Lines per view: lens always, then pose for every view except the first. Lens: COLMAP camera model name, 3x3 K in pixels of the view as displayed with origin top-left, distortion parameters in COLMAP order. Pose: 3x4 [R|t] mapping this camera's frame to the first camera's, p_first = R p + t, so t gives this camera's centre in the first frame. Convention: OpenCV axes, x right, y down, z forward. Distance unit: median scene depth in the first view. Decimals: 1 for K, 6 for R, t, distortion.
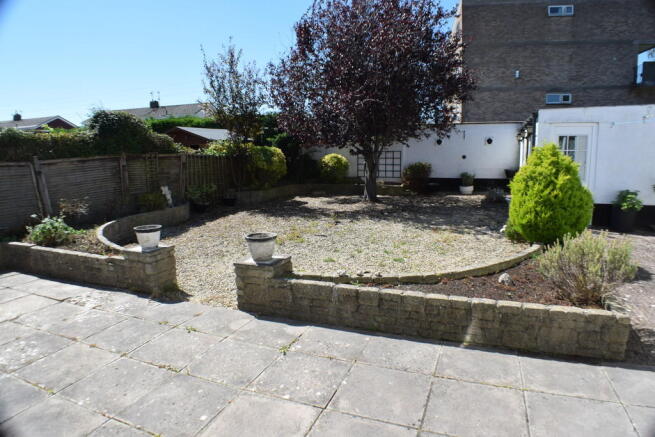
lens RADIAL K [[387.8, 0, 327.5], [0, 387.8, 218.5], [0, 0, 1]] dist [-0.128184, 0.032886]
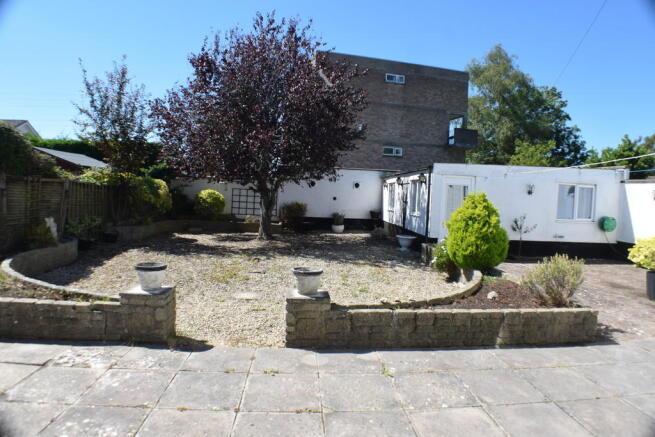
lens RADIAL K [[387.8, 0, 327.5], [0, 387.8, 218.5], [0, 0, 1]] dist [-0.128184, 0.032886]
pose [[0.895411, 0.026796, 0.444434, -0.465792], [0.018080, 0.995176, -0.096428, 0.008467], [-0.444874, 0.094378, 0.890606, 0.056915]]
